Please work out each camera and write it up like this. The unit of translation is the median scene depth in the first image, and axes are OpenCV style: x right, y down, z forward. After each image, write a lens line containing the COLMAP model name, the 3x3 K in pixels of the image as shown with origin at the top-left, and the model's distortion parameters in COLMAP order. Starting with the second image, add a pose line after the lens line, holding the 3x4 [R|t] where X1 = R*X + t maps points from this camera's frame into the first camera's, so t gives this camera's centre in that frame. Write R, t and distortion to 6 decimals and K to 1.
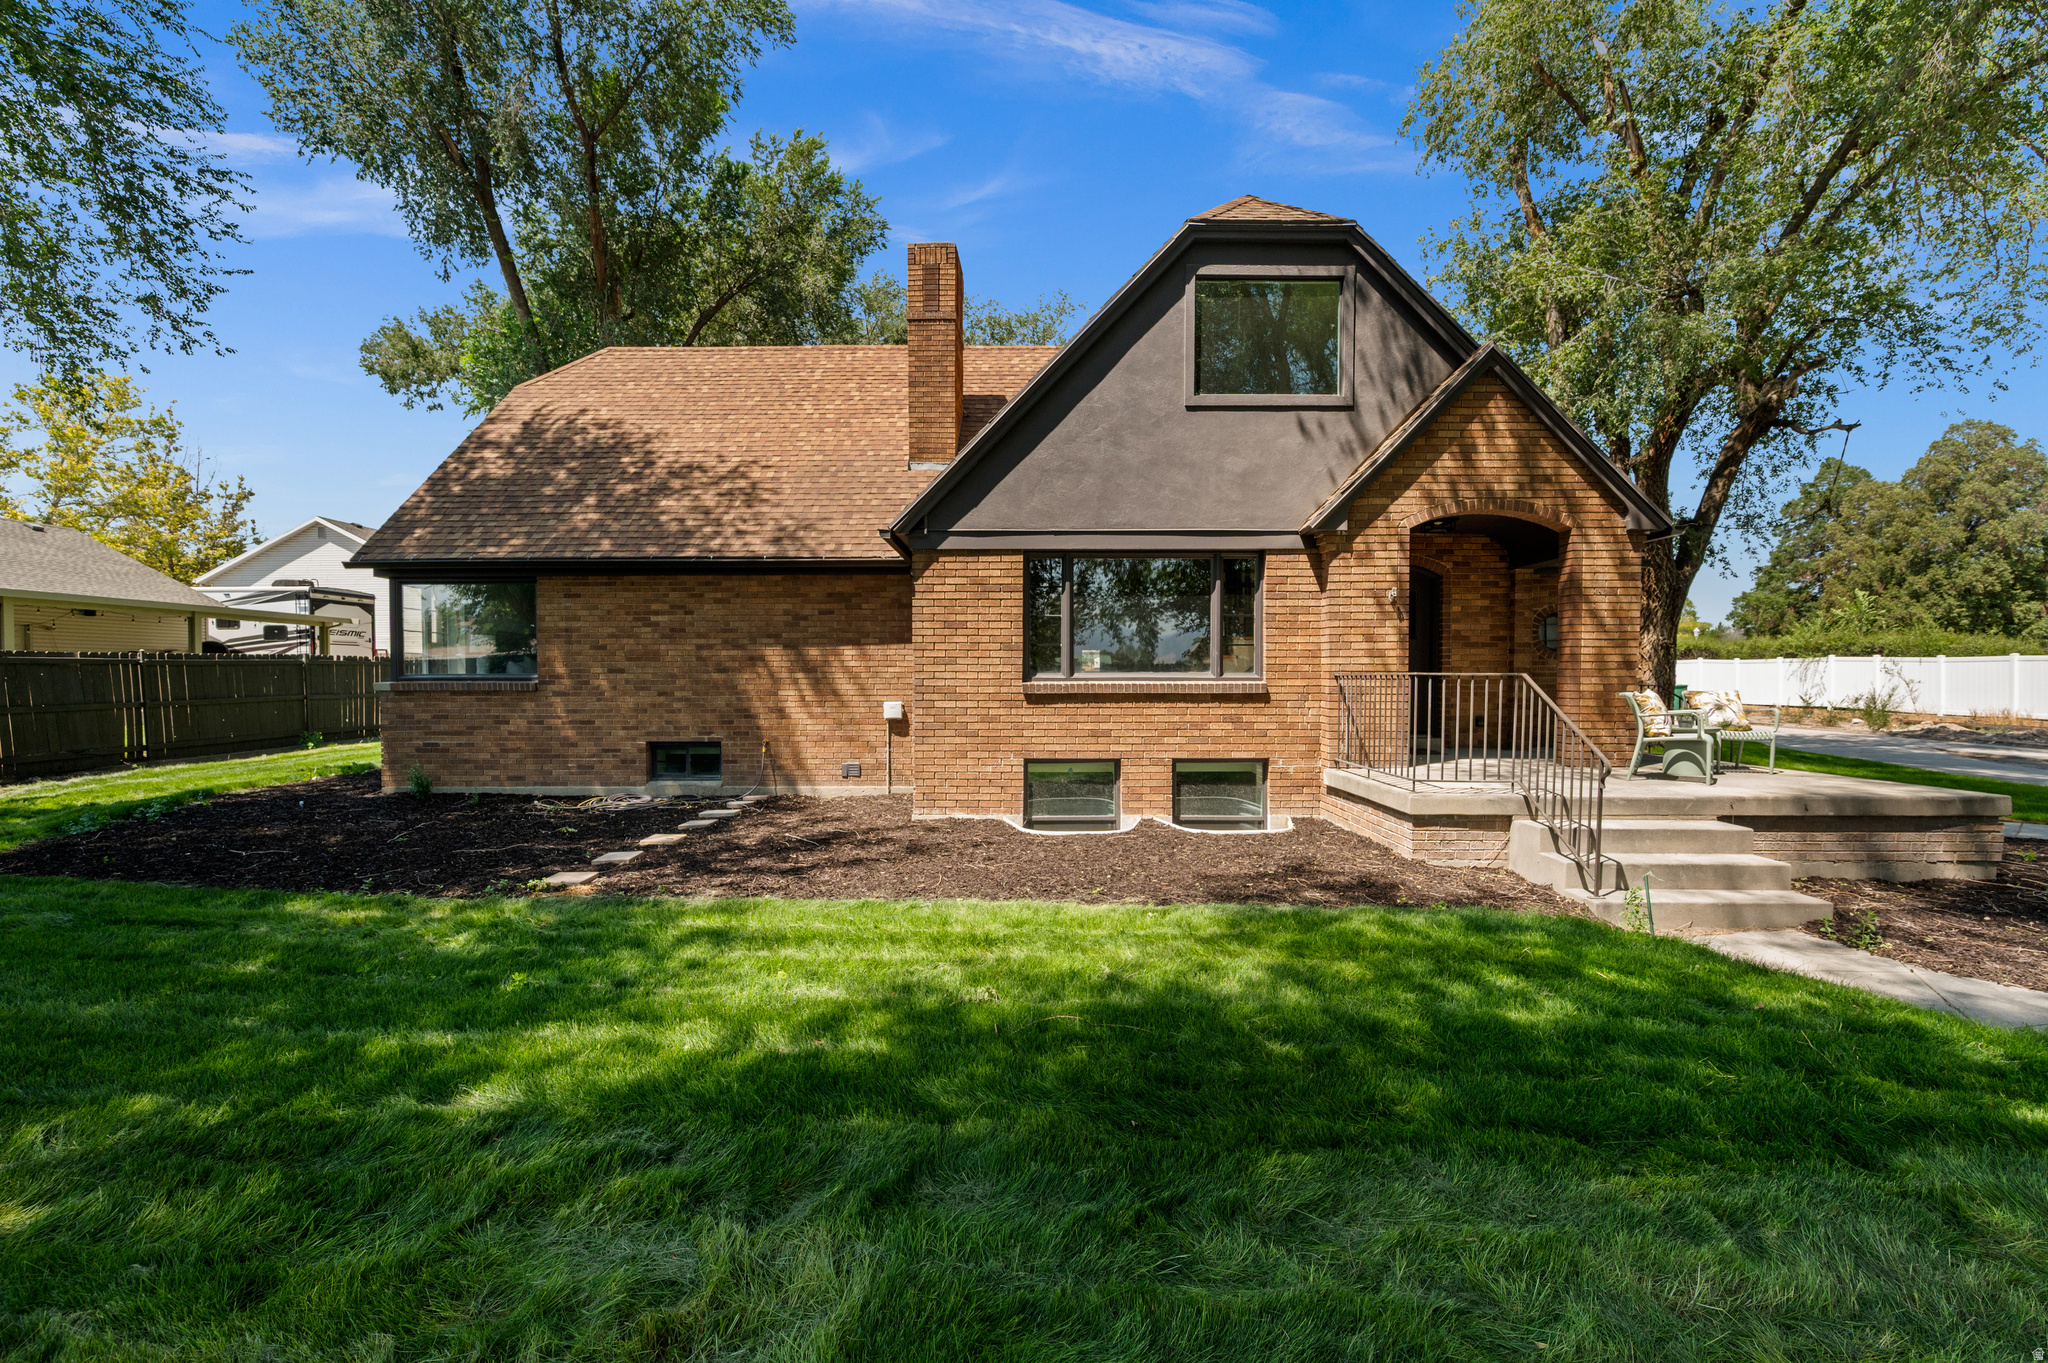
lens RADIAL K [[818.3, 0, 1018.4], [0, 818.3, 696.0], [0, 0, 1]] dist [-0.000476, -0.000104]
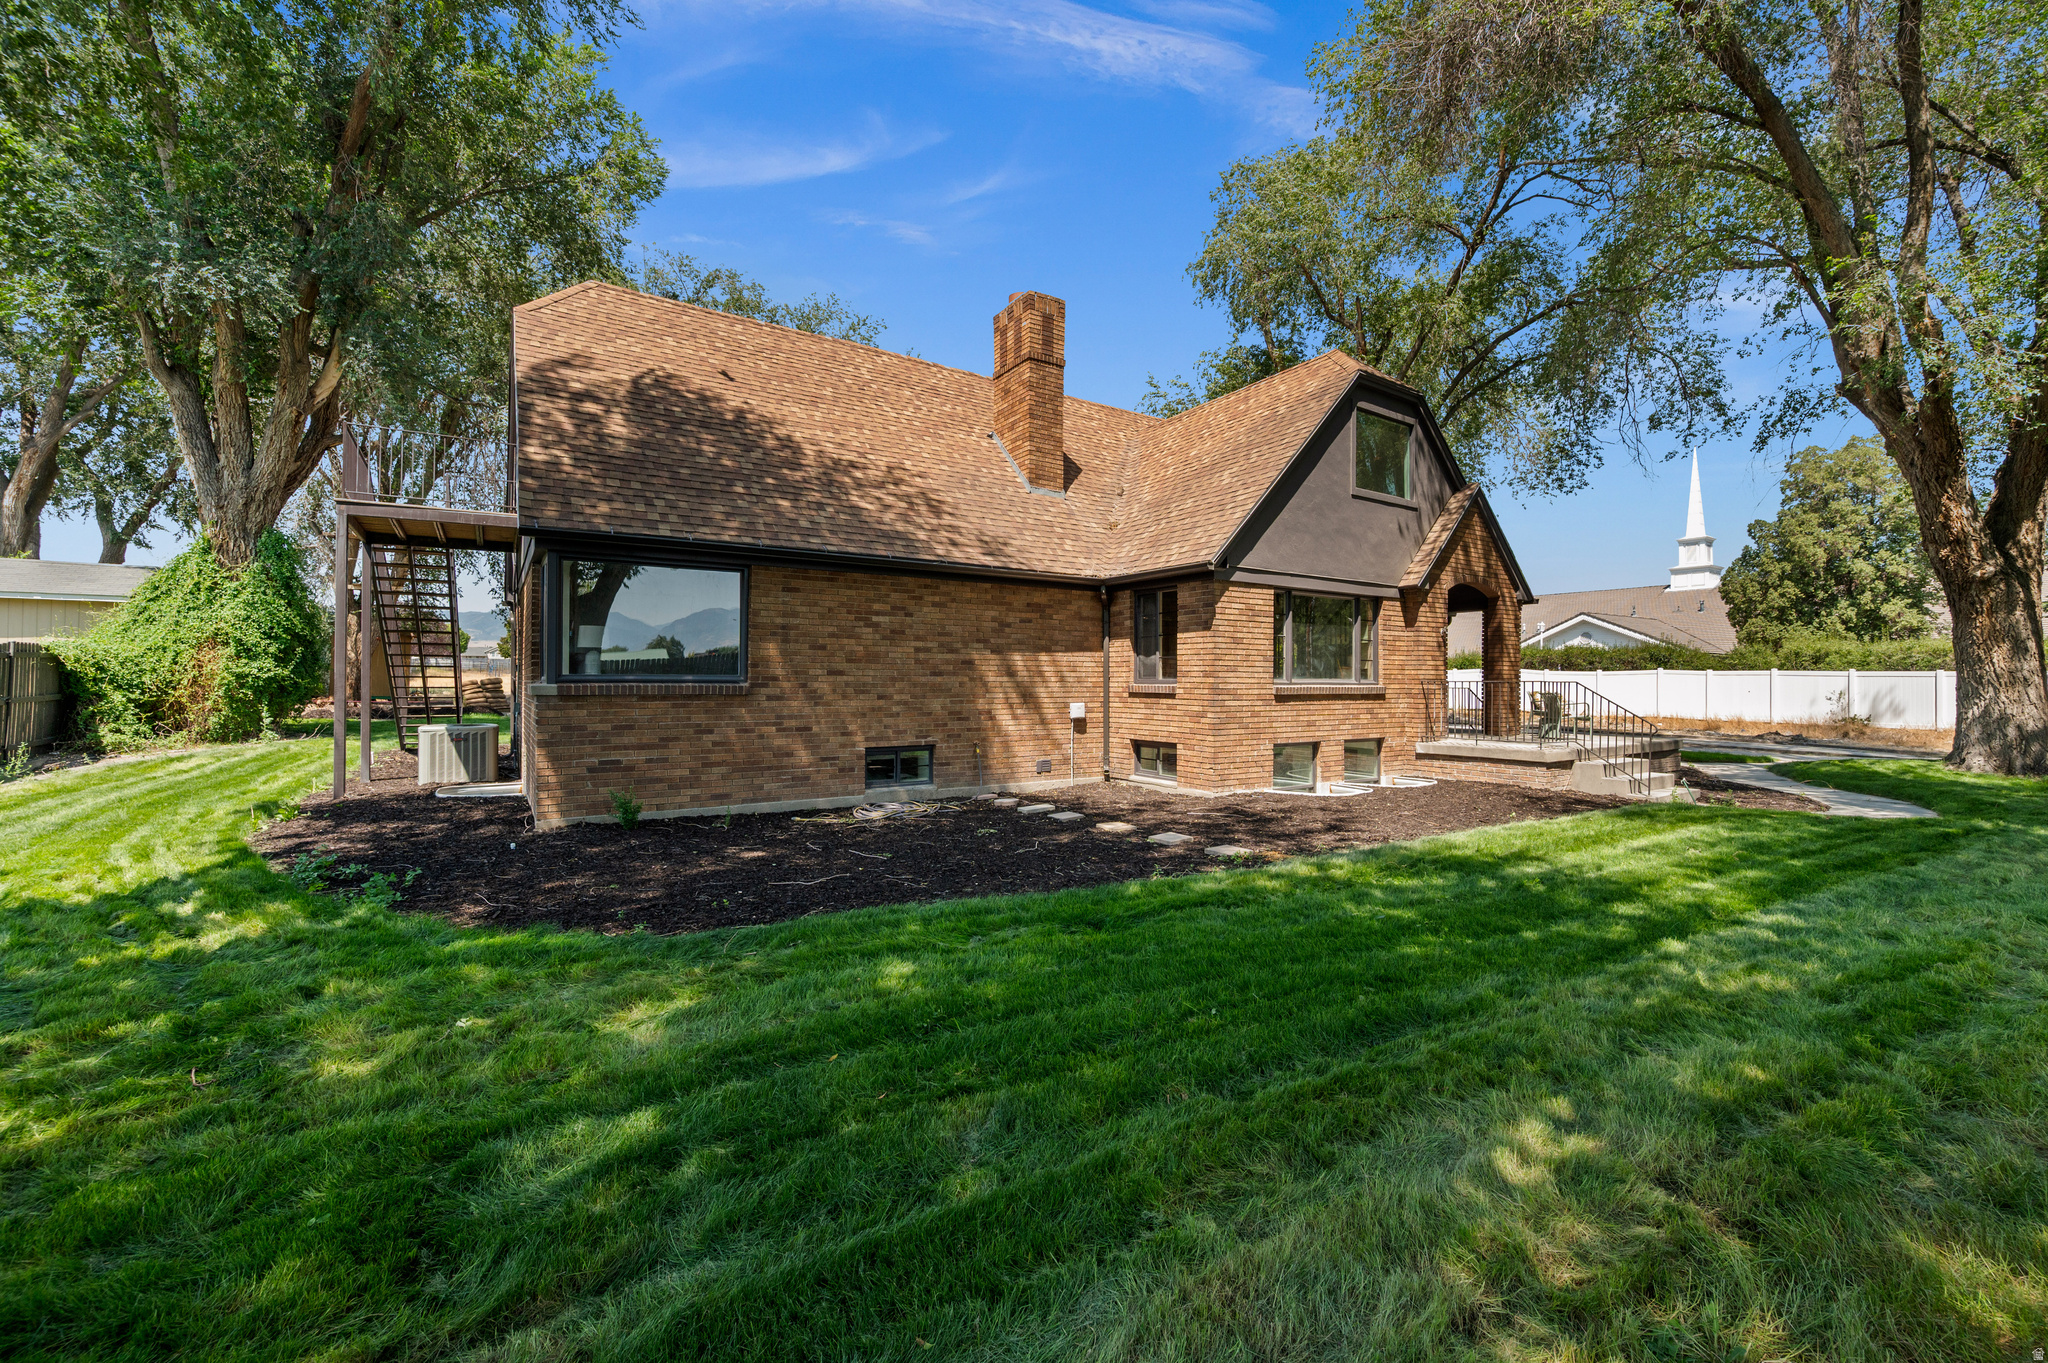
lens RADIAL K [[818.3, 0, 1031.6], [0, 818.3, 678.1], [0, 0, 1]] dist [-0.000476, -0.000104]
pose [[0.831584, 0.007554, 0.555348, -1.044979], [0.008279, 0.999628, -0.025995, 0.001786], [-0.555338, 0.026215, 0.831212, 0.121025]]
